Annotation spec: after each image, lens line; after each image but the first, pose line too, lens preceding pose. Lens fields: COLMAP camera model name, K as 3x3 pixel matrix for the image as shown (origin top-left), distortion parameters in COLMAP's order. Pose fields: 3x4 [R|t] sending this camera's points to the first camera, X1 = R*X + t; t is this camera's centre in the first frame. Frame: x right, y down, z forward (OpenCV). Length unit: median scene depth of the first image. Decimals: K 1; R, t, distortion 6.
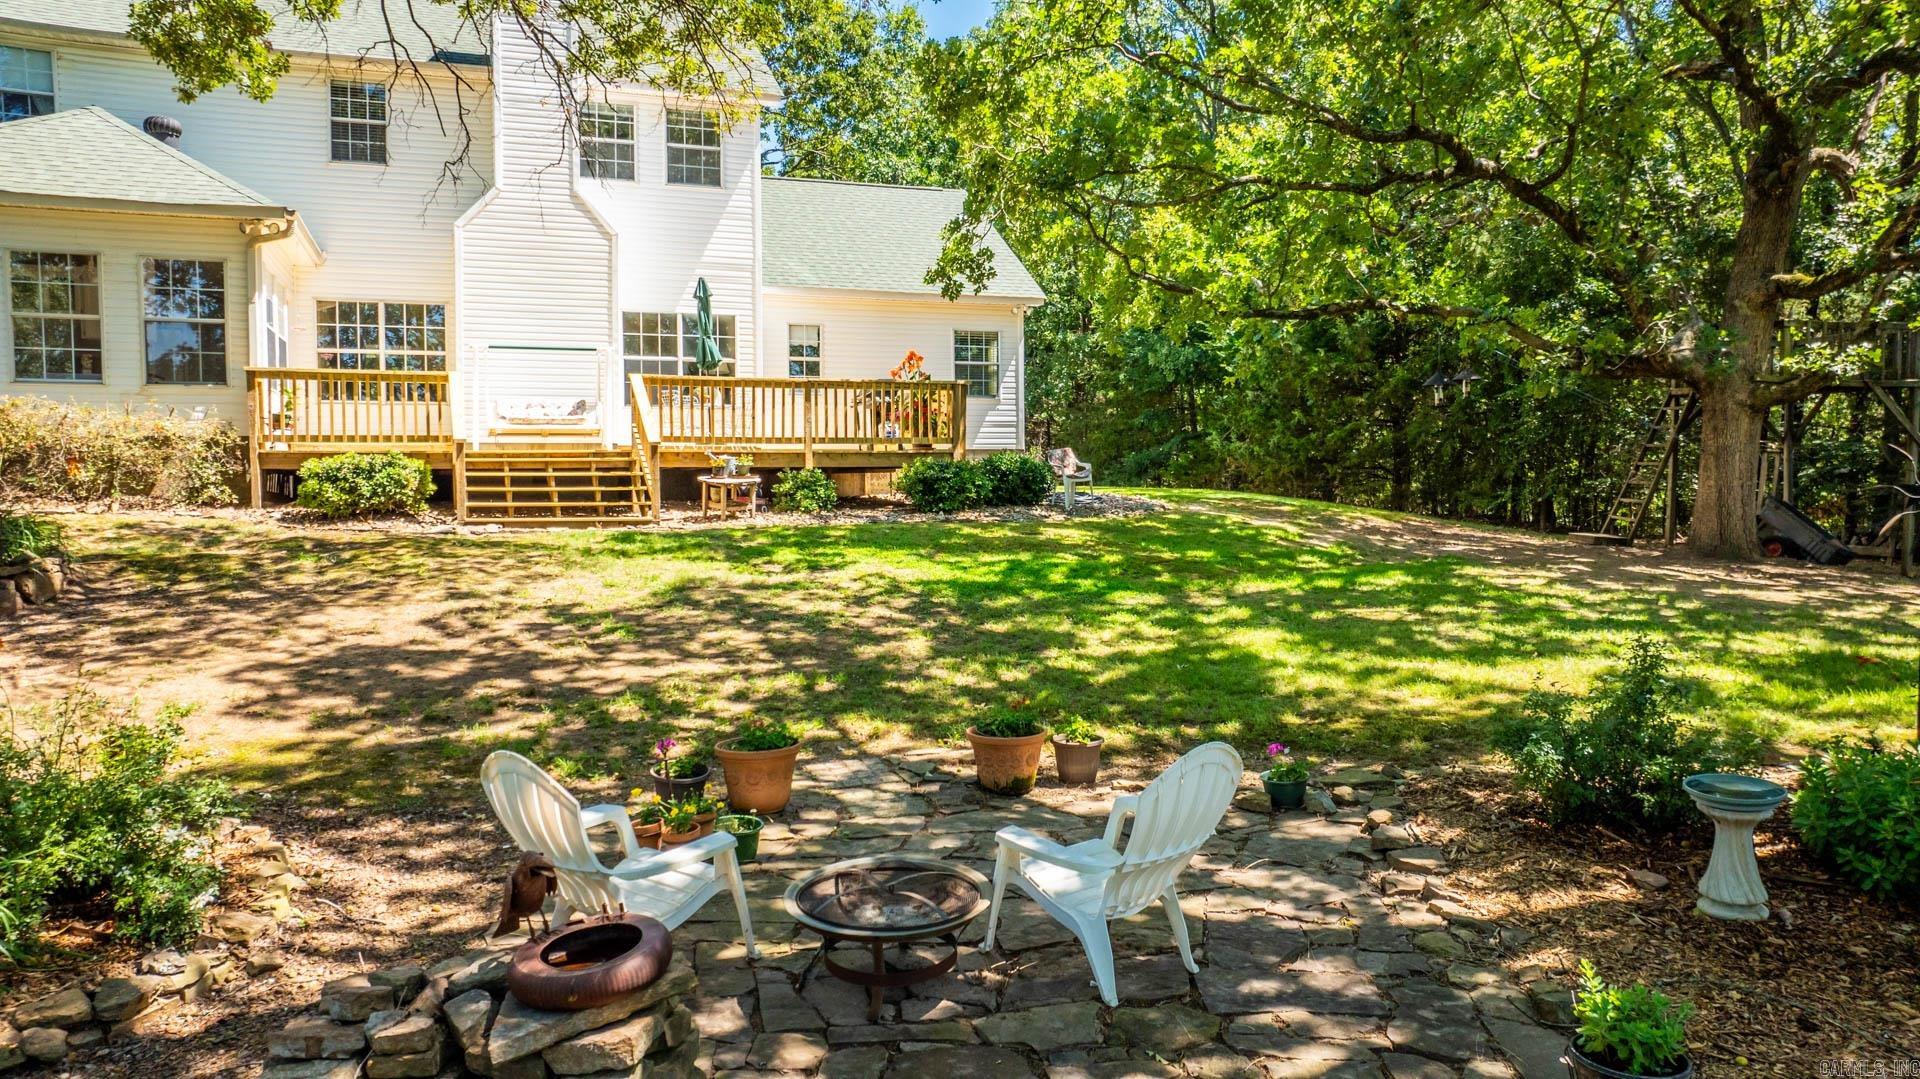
lens RADIAL K [[1376.4, 0, 969.4], [0, 1376.4, 549.7], [0, 0, 1]] dist [-0.039037, 0.082671]
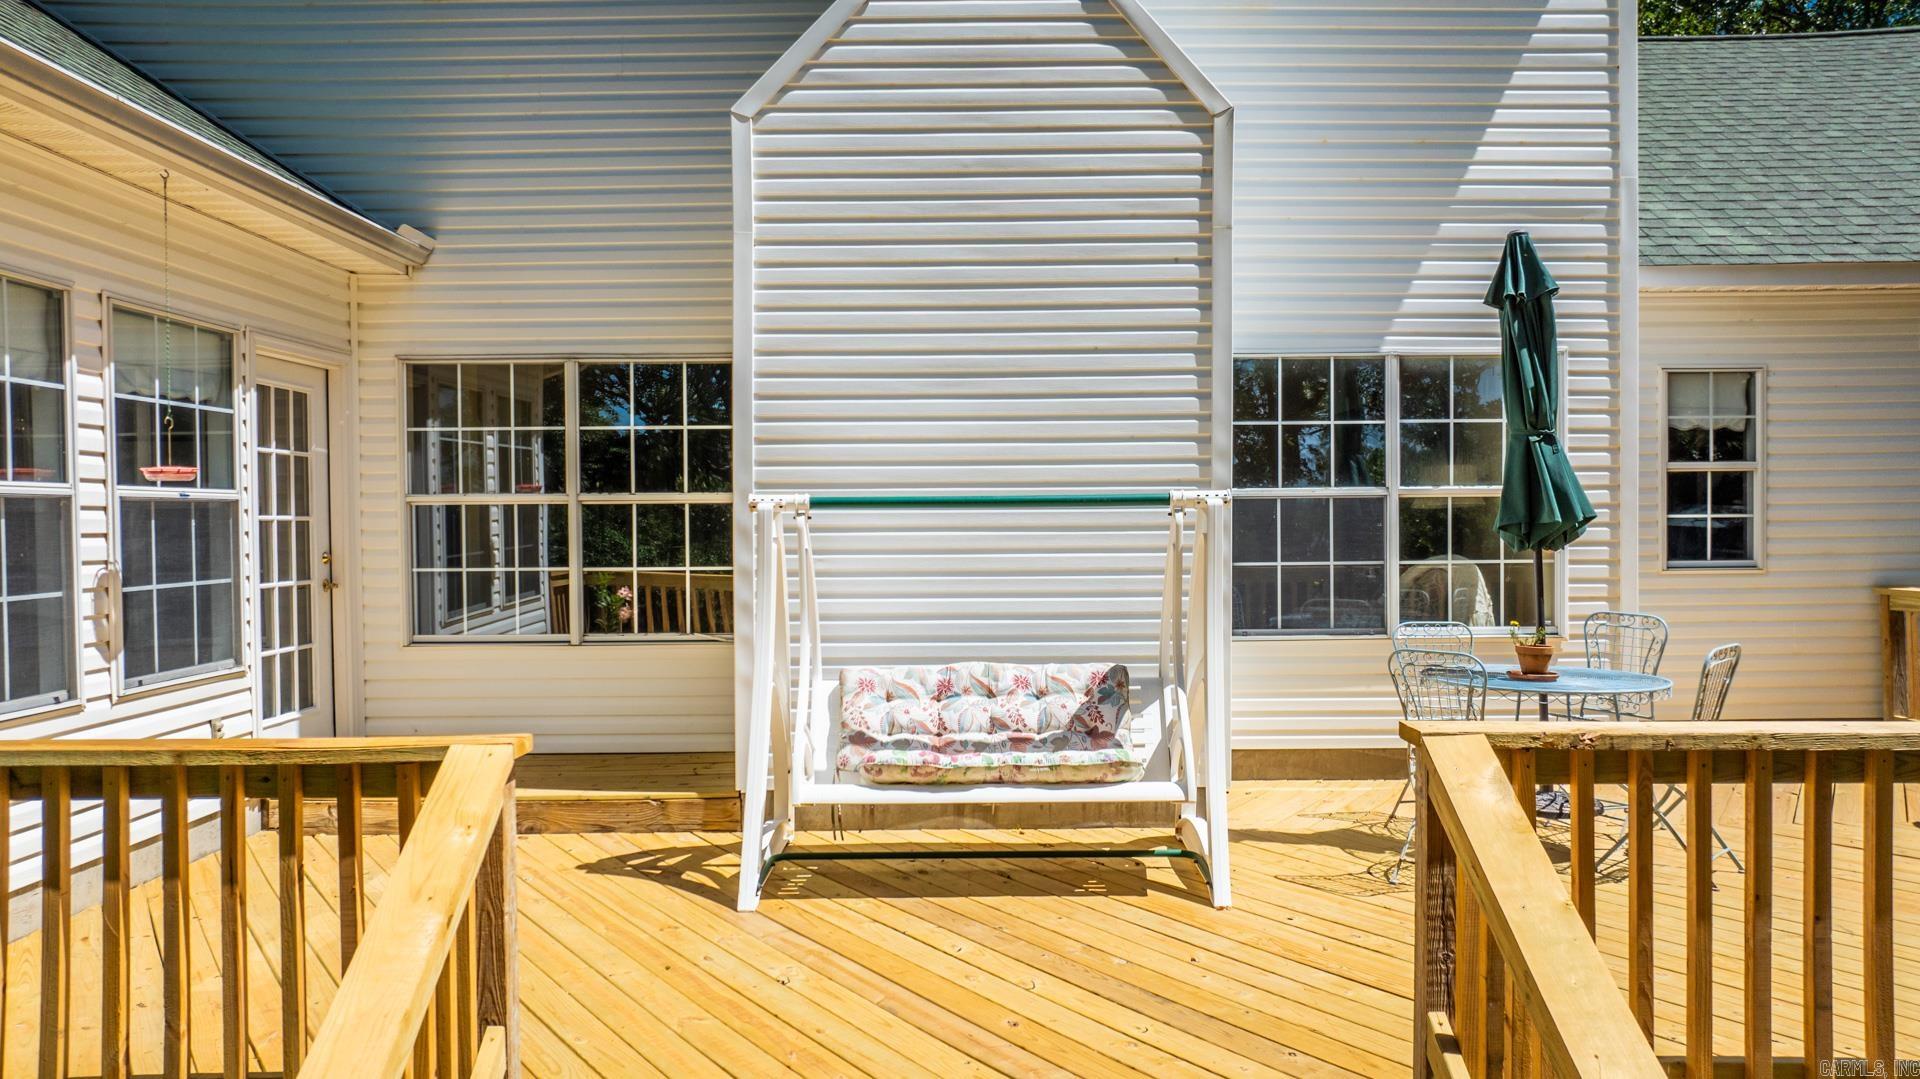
lens RADIAL K [[1376.4, 0, 962.2], [0, 1376.4, 538.1], [0, 0, 1]] dist [-0.039037, 0.082671]
pose [[0.939614, 0.005711, -0.342189, -0.206389], [-0.013340, 0.999712, -0.019947, -0.126810], [0.341976, 0.023308, 0.939419, 0.689397]]
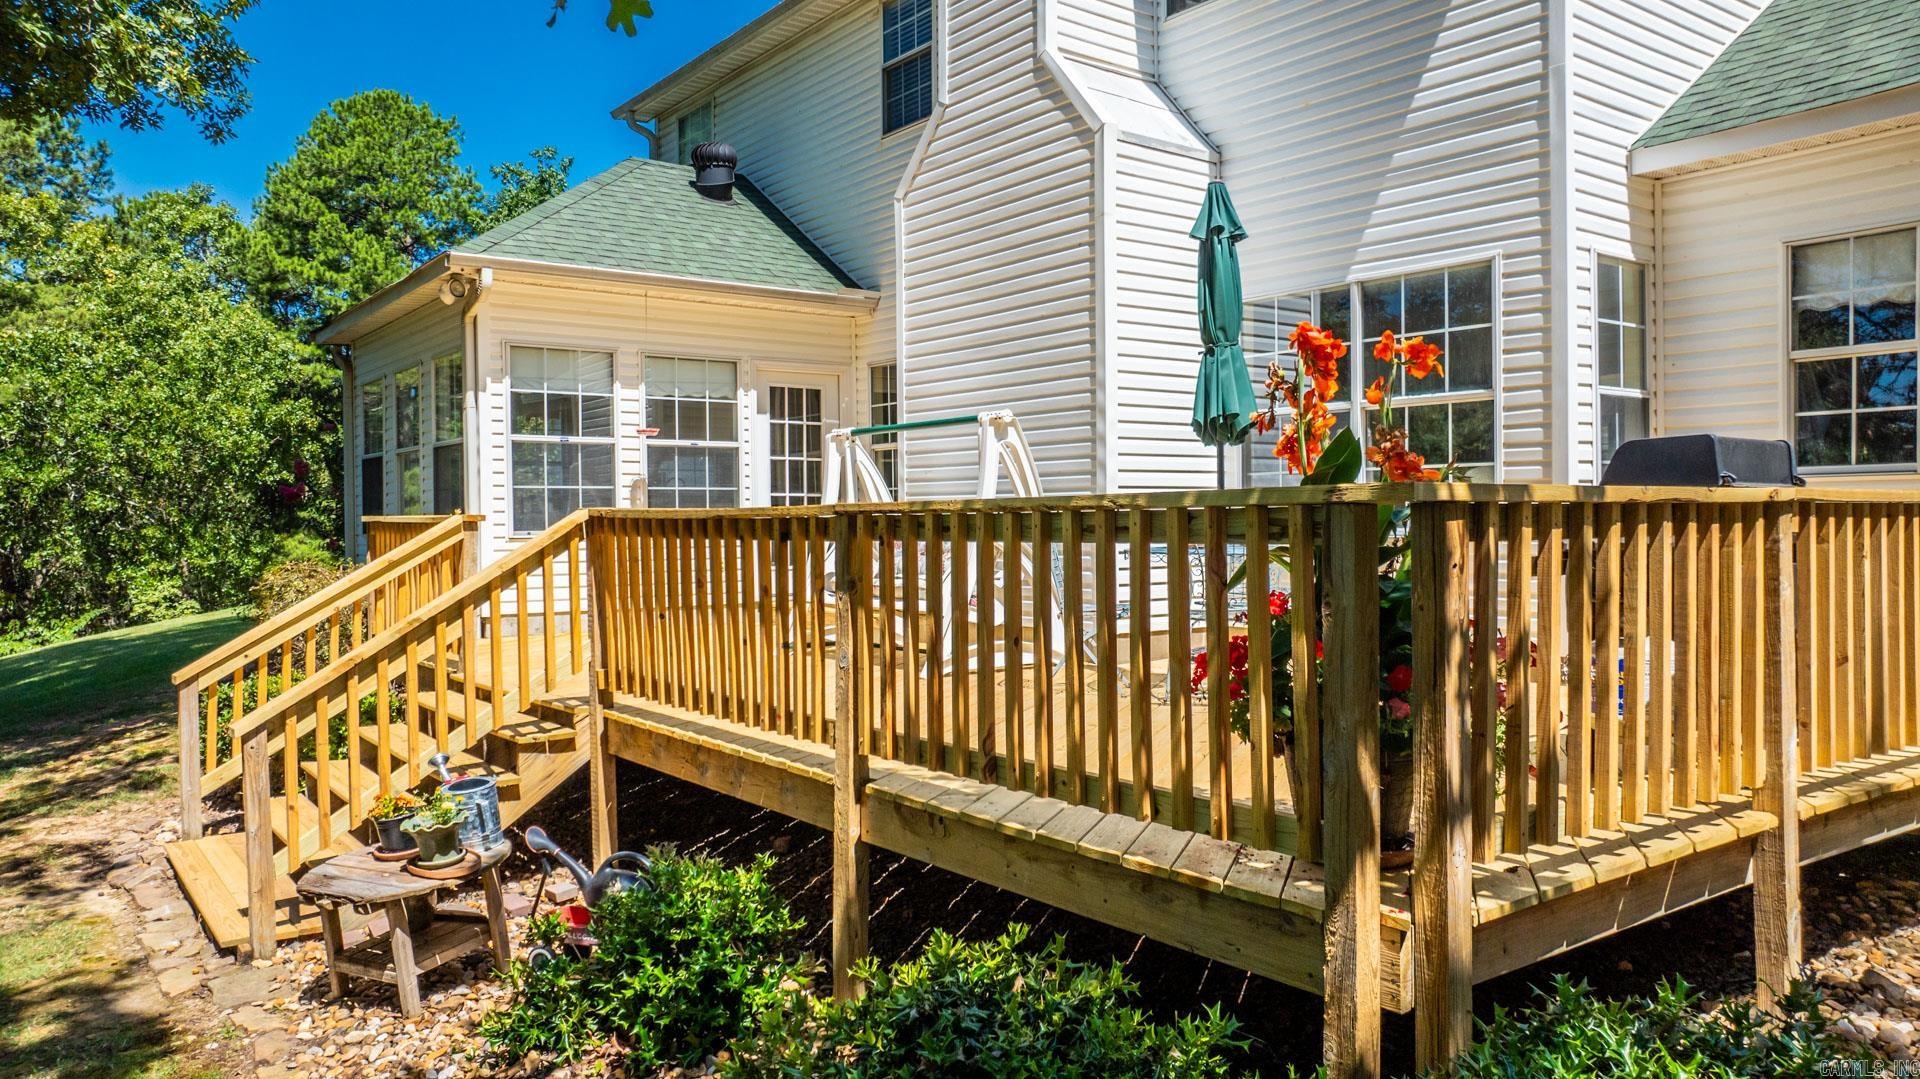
lens RADIAL K [[1376.4, 0, 956.3], [0, 1376.4, 530.6], [0, 0, 1]] dist [-0.039037, 0.082671]
pose [[0.273327, 0.010594, -0.961863, 0.125577], [-0.035812, 0.999358, 0.000830, -0.107708], [0.961254, 0.034219, 0.273531, 0.844946]]
